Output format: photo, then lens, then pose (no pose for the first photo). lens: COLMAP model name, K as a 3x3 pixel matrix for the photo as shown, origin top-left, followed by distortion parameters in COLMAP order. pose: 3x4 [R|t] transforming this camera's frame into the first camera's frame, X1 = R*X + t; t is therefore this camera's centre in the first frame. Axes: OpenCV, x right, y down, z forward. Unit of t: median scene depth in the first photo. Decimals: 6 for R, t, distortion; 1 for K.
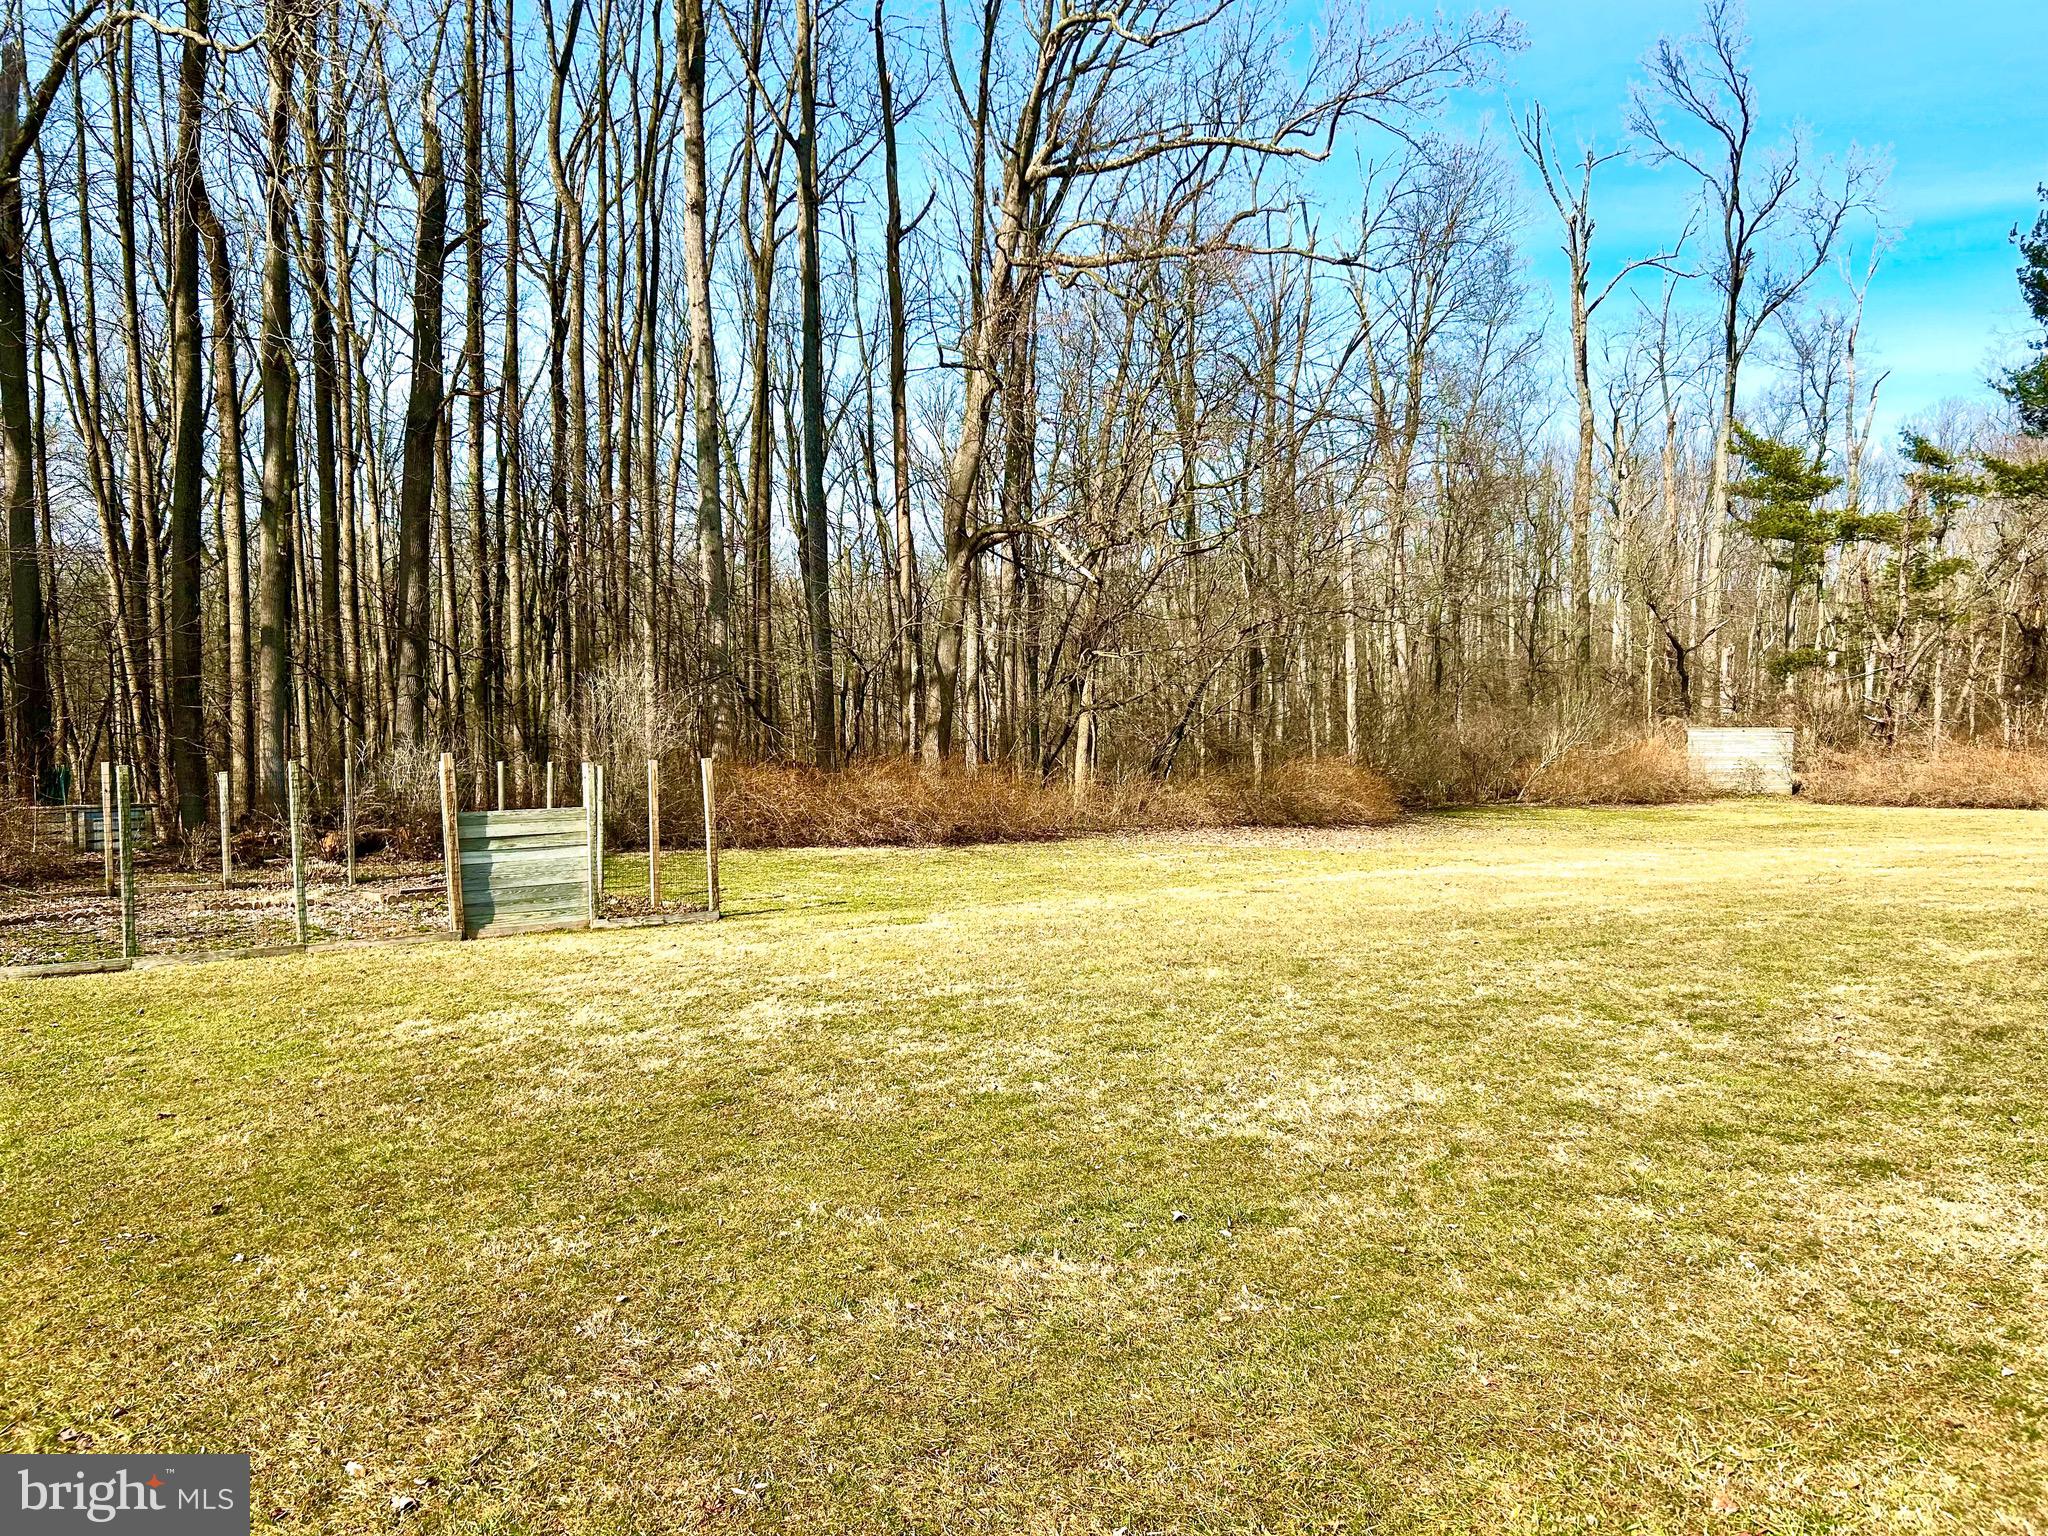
lens RADIAL K [[1548.9, 0, 1024.0], [0, 1548.9, 768.0], [0, 0, 1]] dist [0.091369, -0.135217]
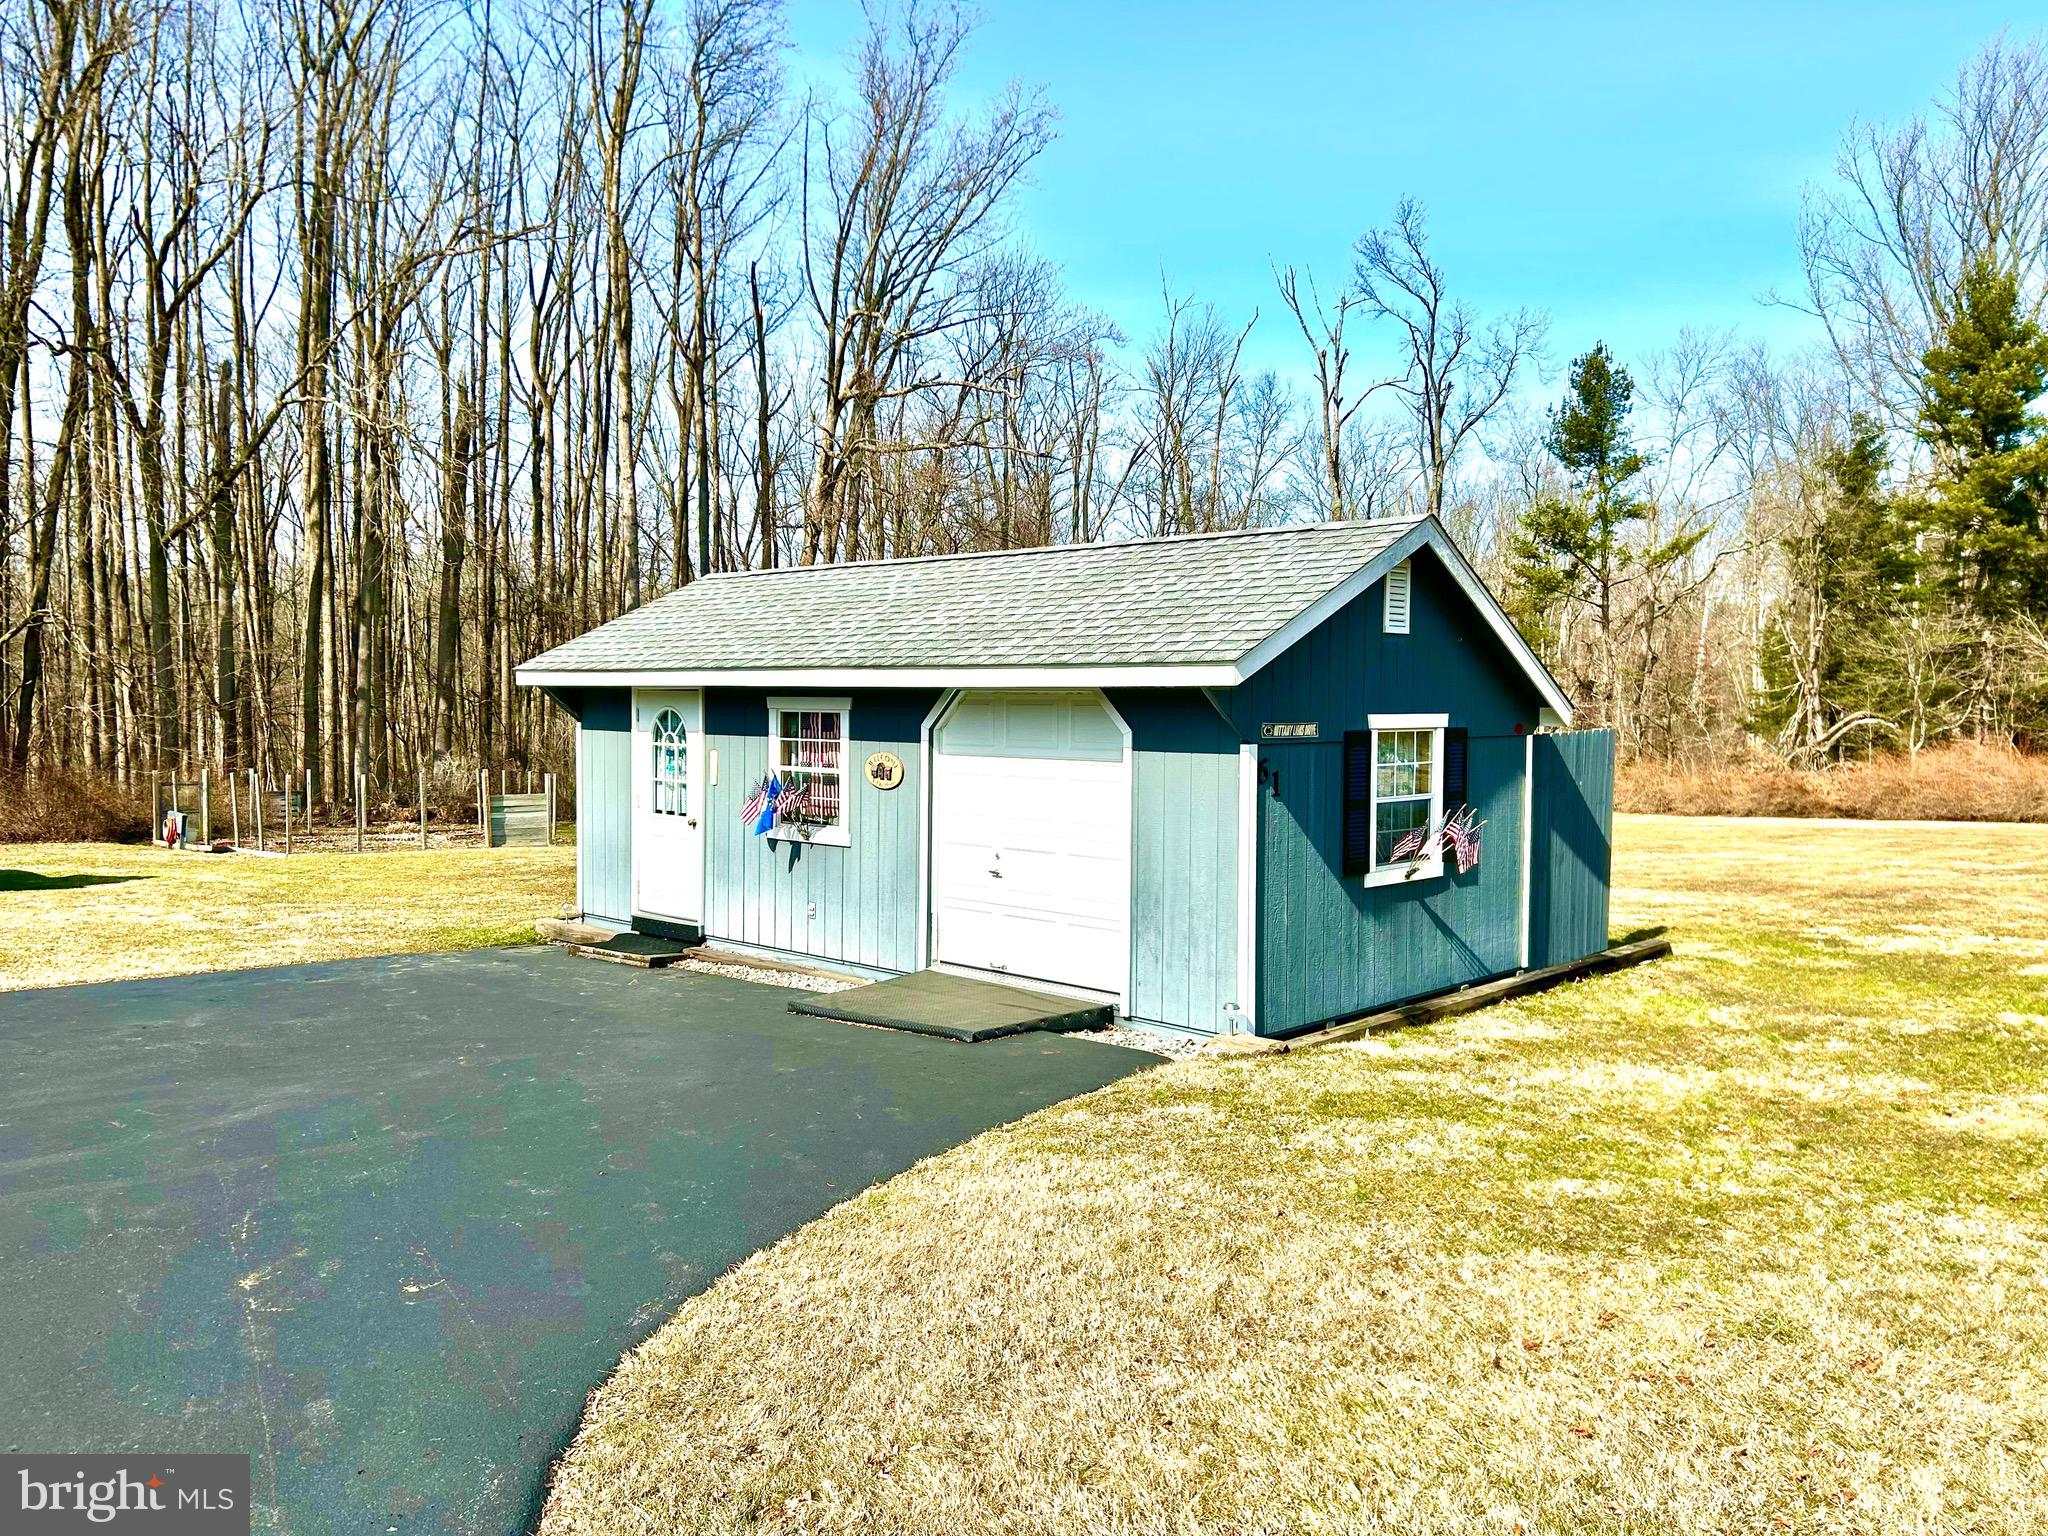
lens RADIAL K [[1548.9, 0, 1024.0], [0, 1548.9, 768.0], [0, 0, 1]] dist [0.091369, -0.135217]
pose [[0.999856, 0.008286, 0.014832, 0.170355], [-0.008269, 0.999965, -0.001184, -0.006765], [-0.014842, 0.001062, 0.999889, -0.575287]]
